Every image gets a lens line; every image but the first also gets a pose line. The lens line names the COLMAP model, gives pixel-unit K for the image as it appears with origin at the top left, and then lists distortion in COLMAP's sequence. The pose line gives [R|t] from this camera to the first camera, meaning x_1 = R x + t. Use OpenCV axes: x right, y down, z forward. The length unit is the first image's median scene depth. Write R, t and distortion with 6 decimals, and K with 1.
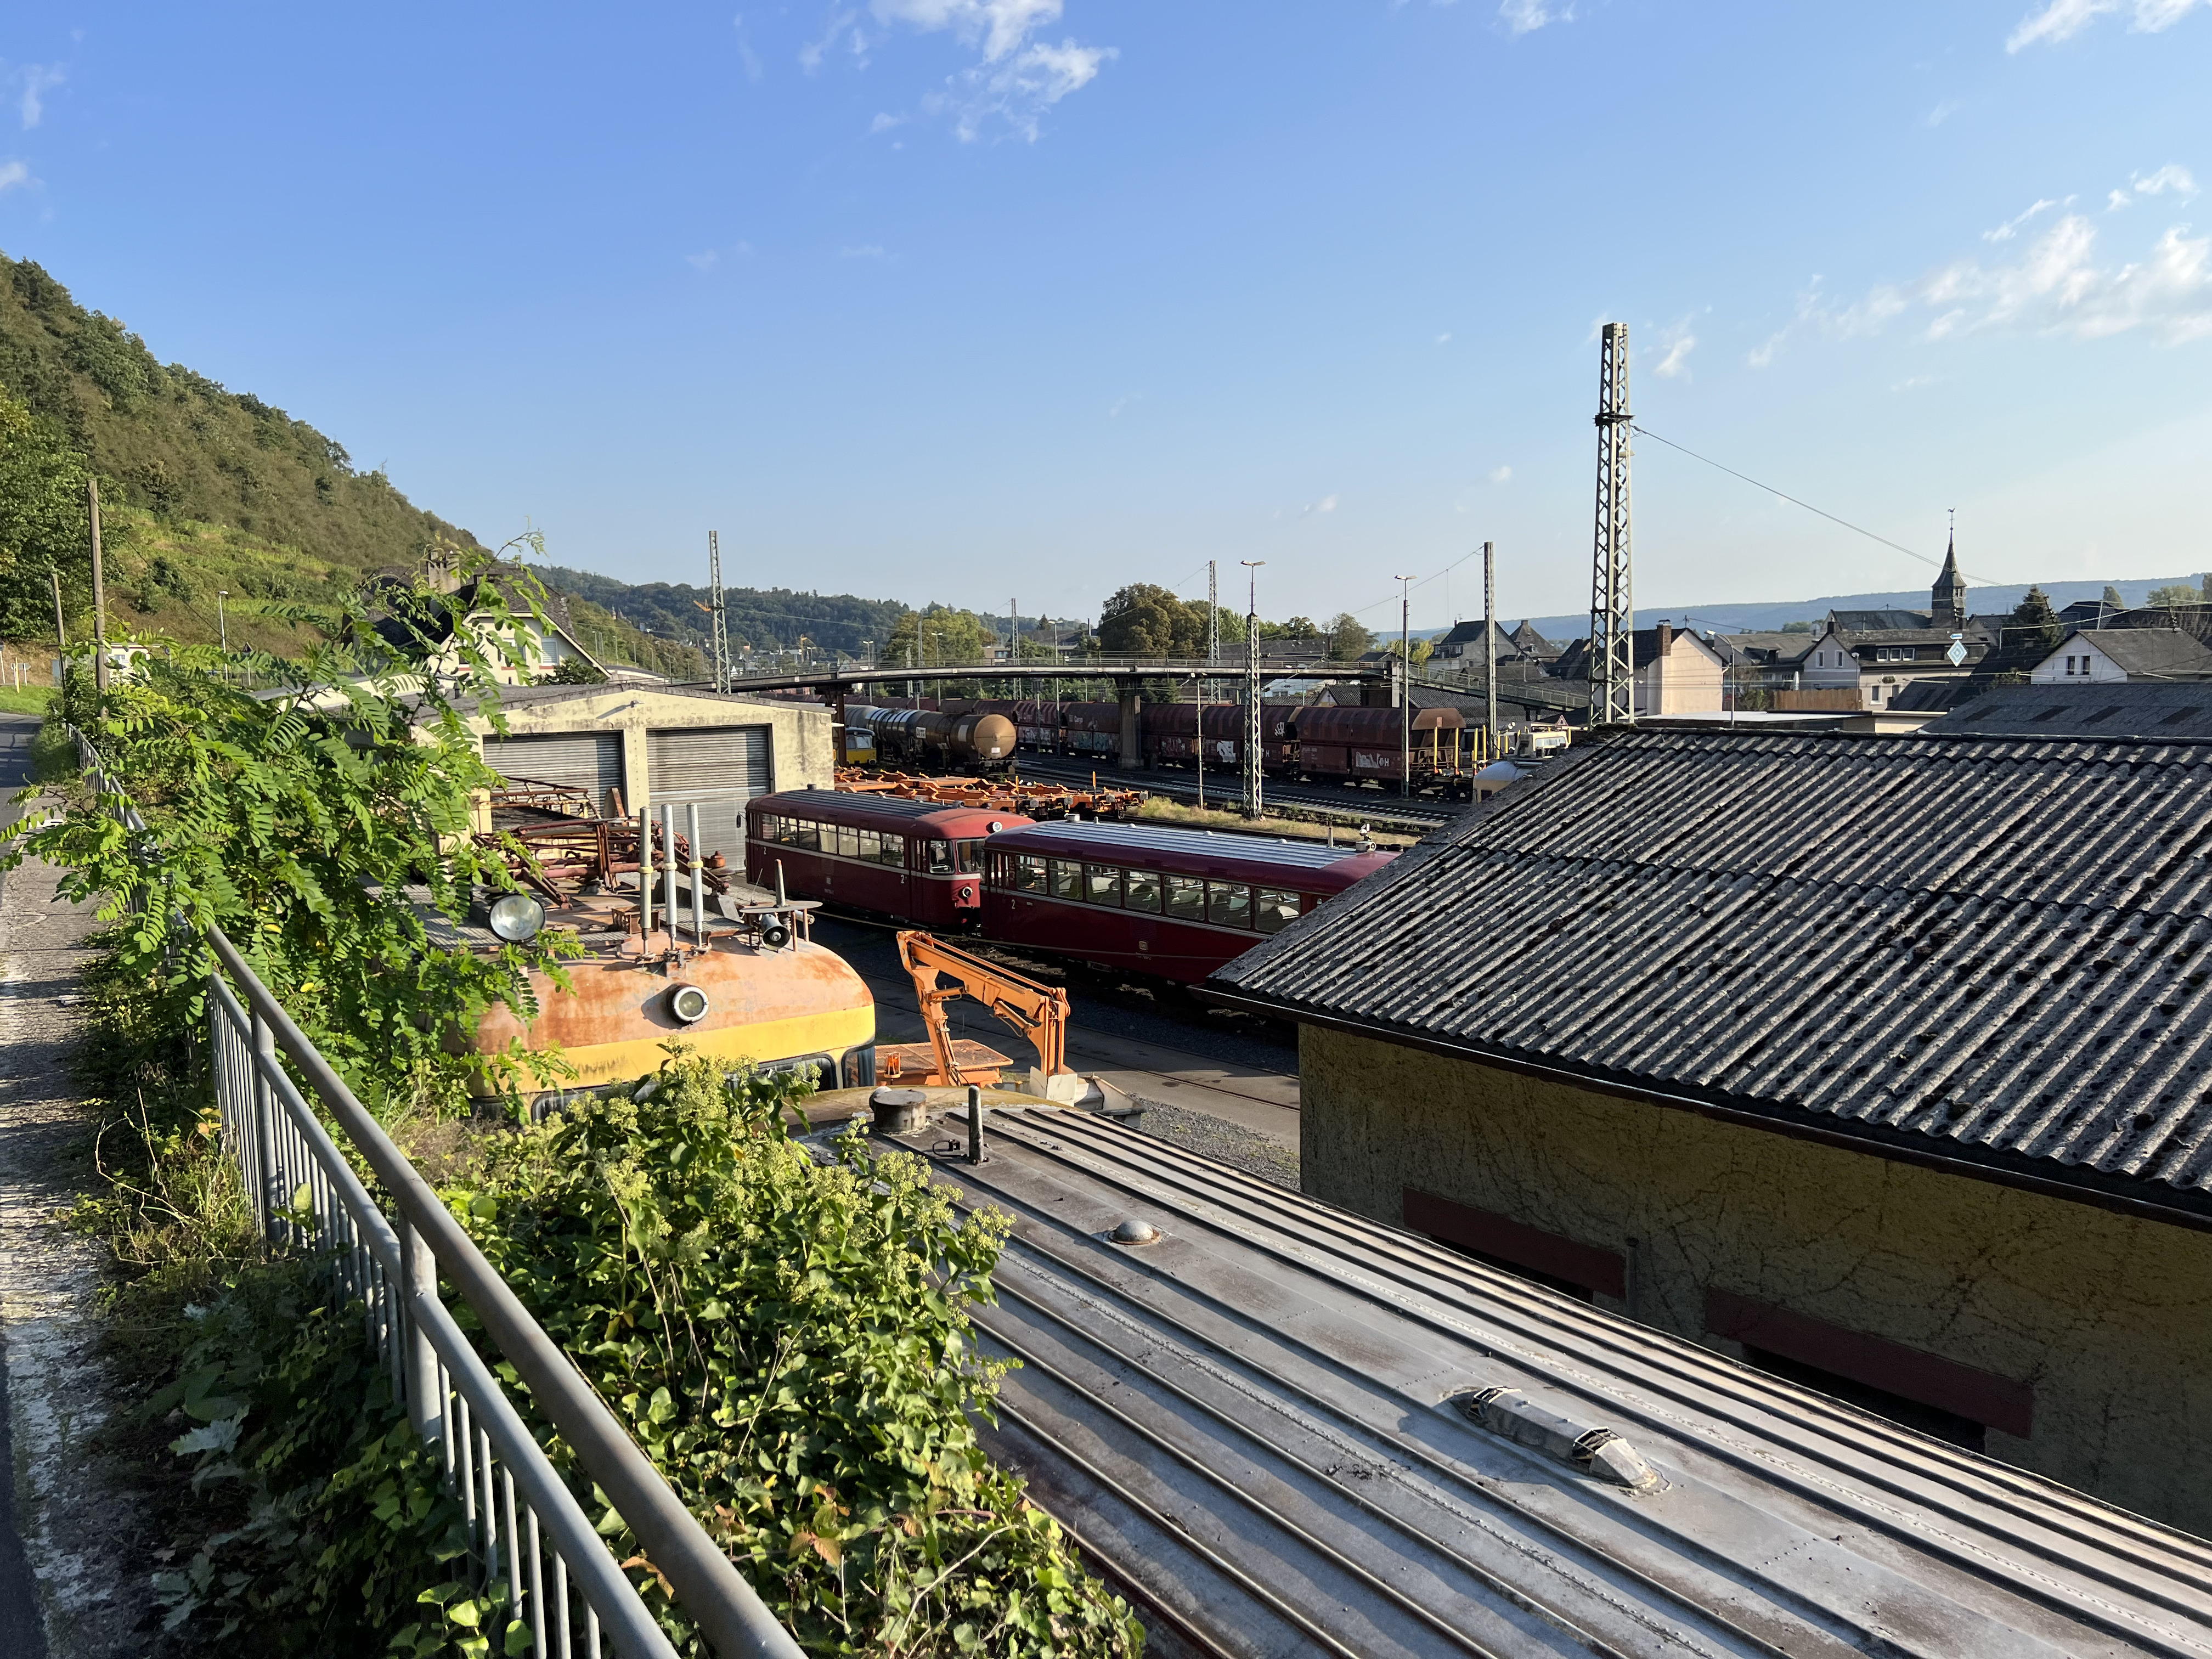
lens RADIAL K [[1603.2, 0, 1106.0], [0, 1603.2, 829.5], [0, 0, 1]] dist [0.112309, -0.193161]
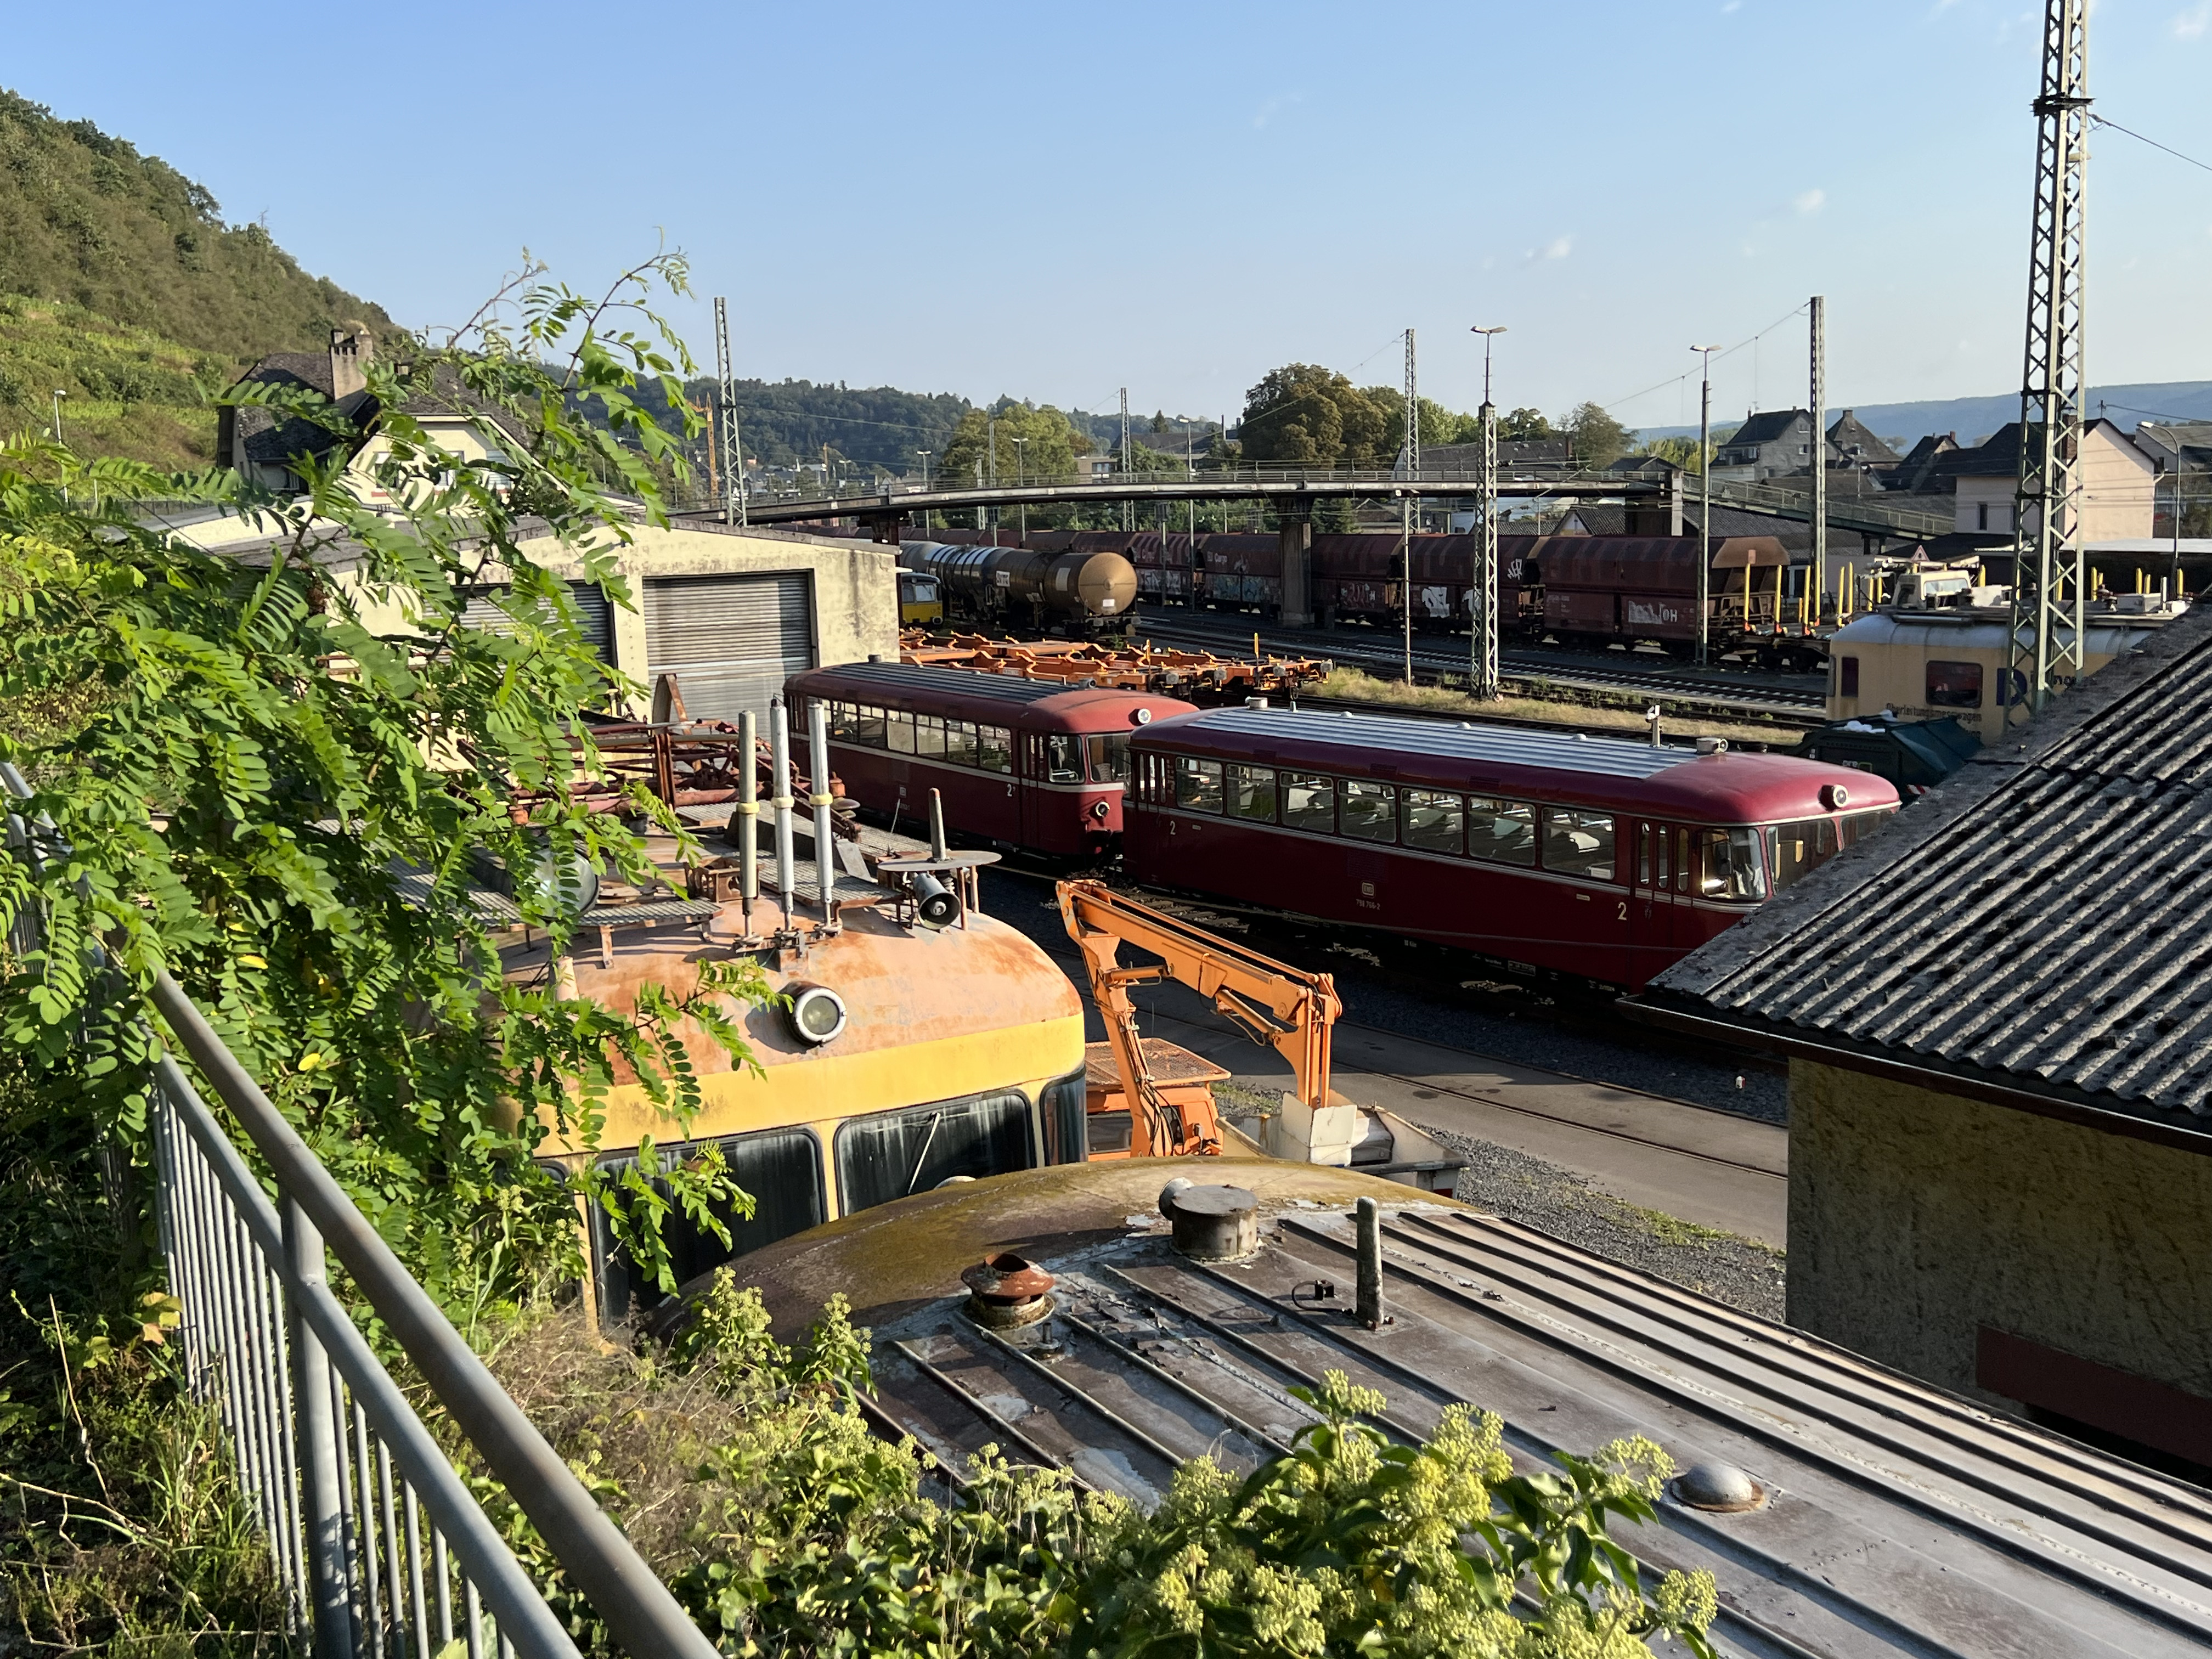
lens RADIAL K [[2212.0, 0, 1106.0], [0, 2212.0, 829.5], [0, 0, 1]] dist [0.156859, -0.423694]
pose [[0.997950, 0.000214, -0.064003, -0.060747], [0.003191, 0.998585, 0.053090, -0.009230], [0.063924, -0.053186, 0.996537, 0.089964]]
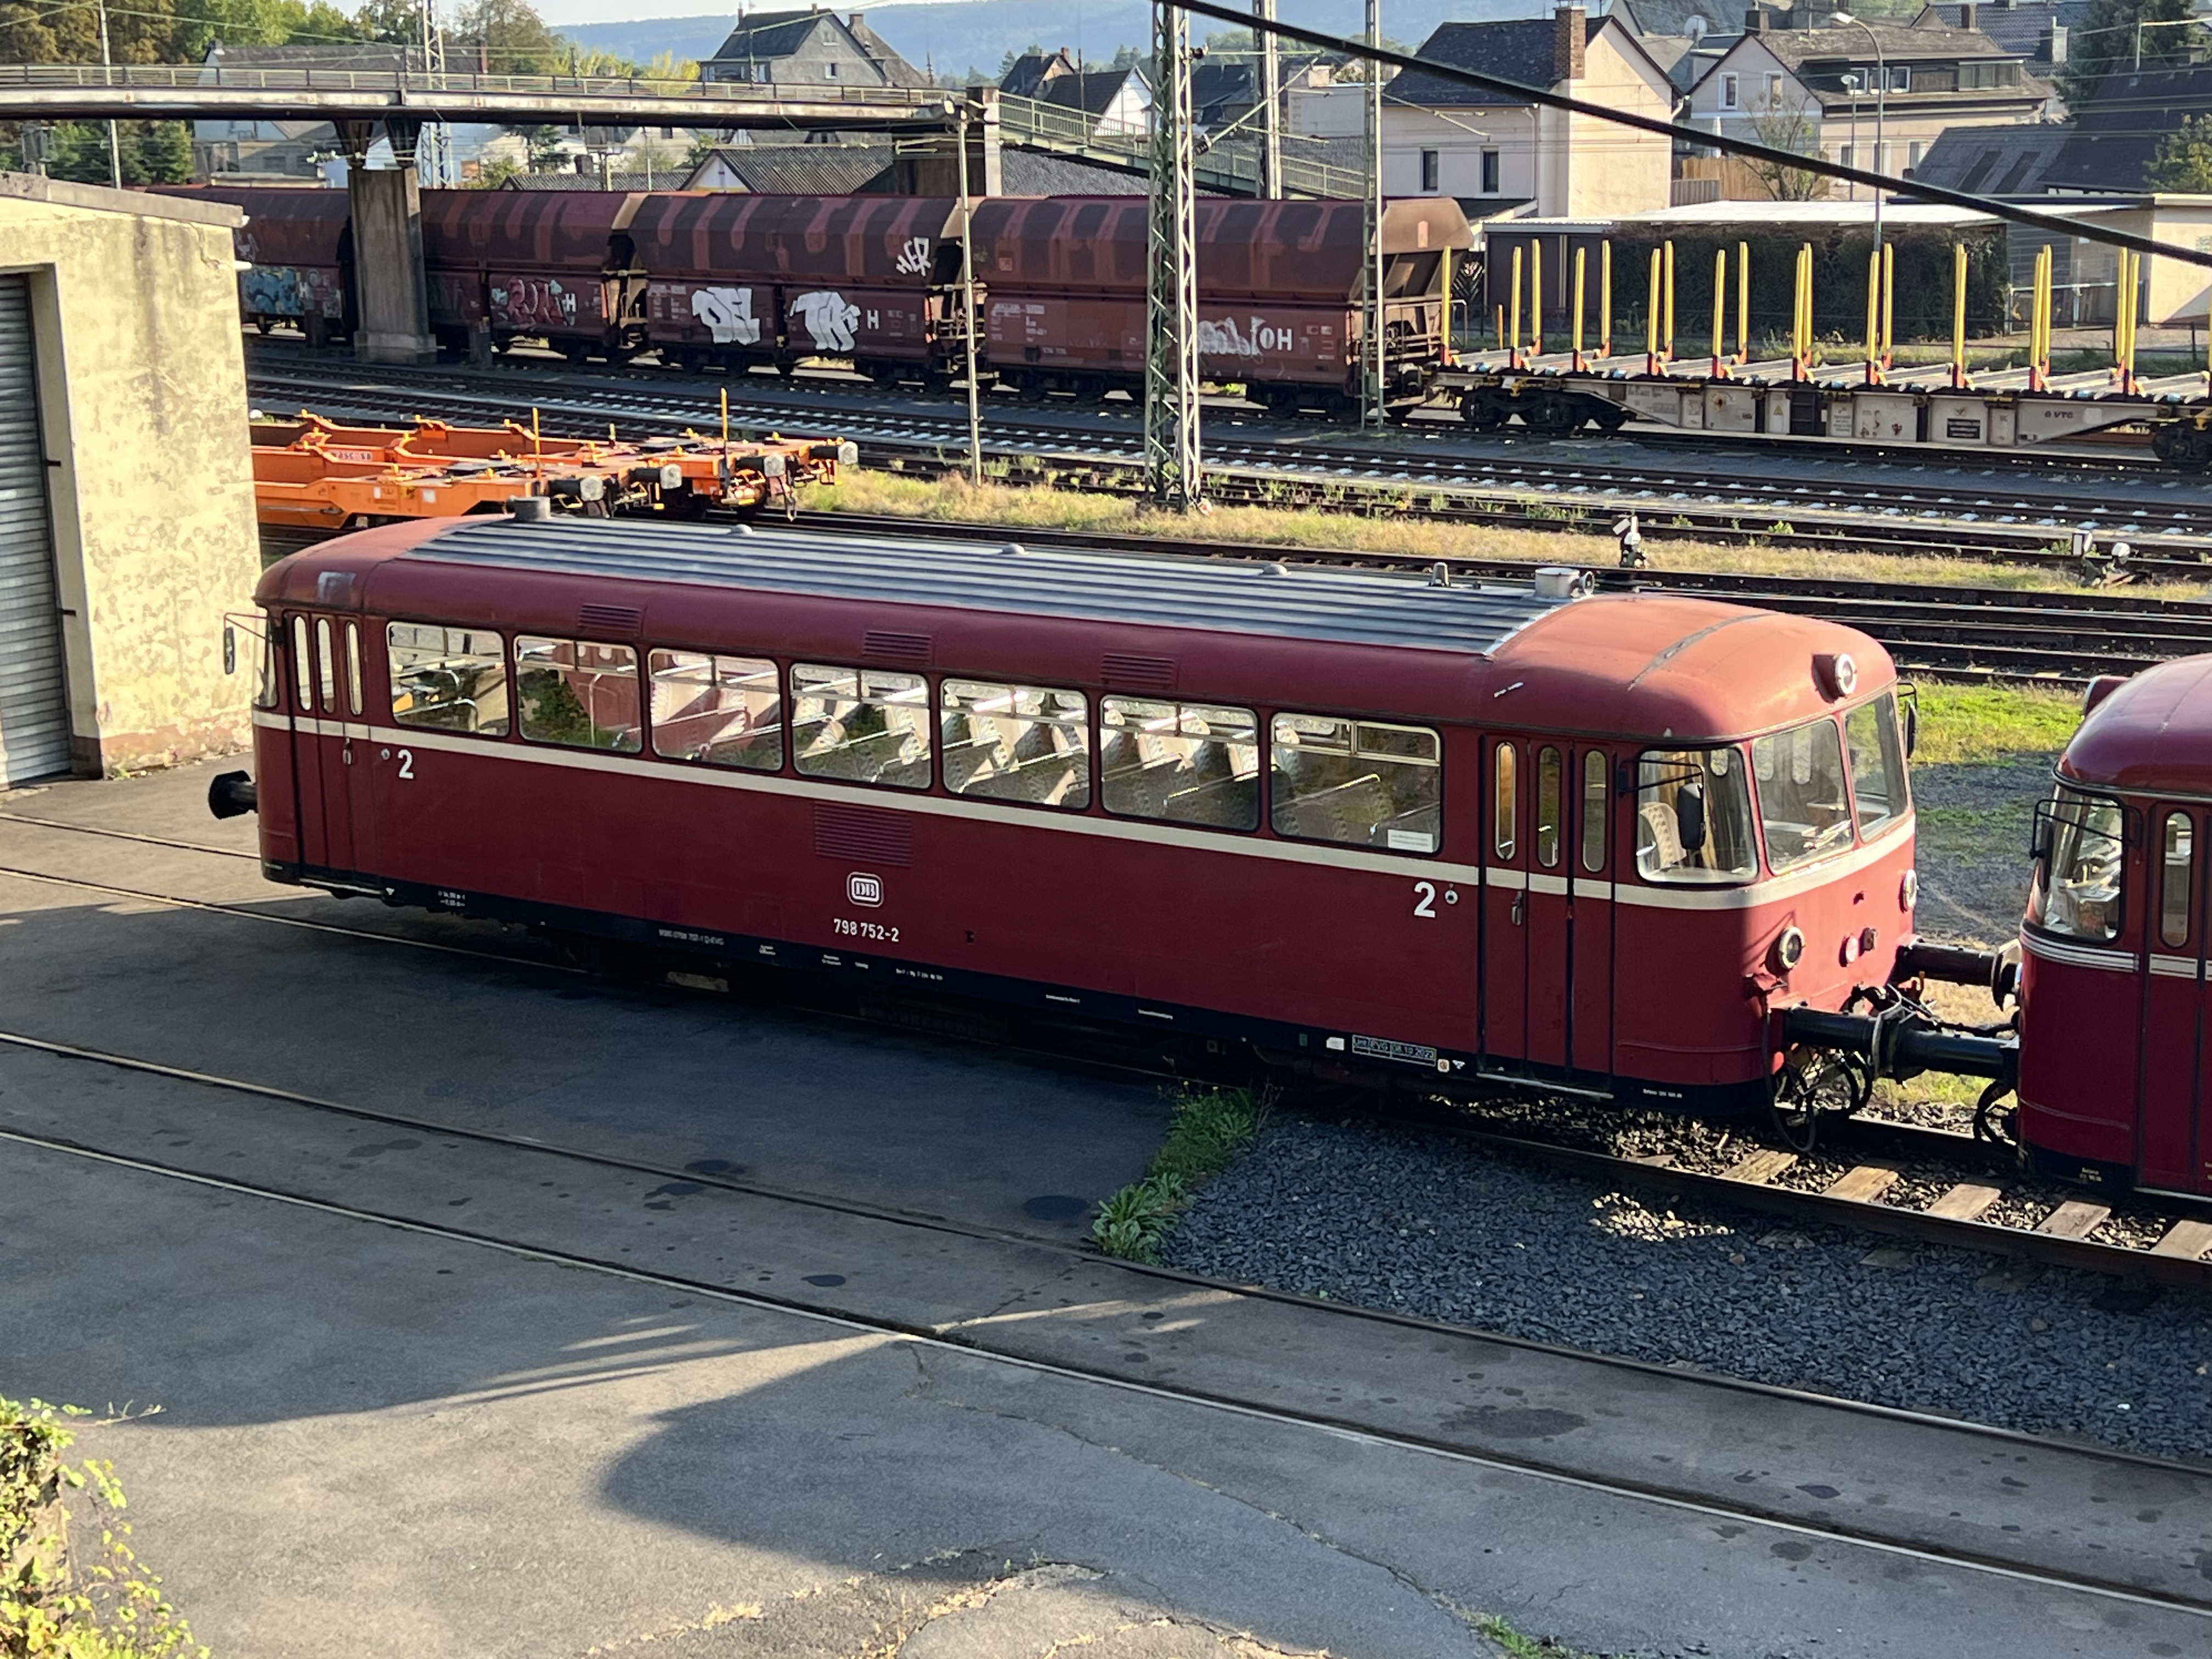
lens RADIAL K [[3454.0, 0, 1106.0], [0, 3454.0, 829.5], [0, 0, 1]] dist [0.003876, 0.842584]
pose [[0.947853, -0.062358, 0.312548, -0.905580], [0.029651, 0.993673, 0.108331, -0.105077], [-0.317326, -0.093414, 0.943704, 1.352268]]
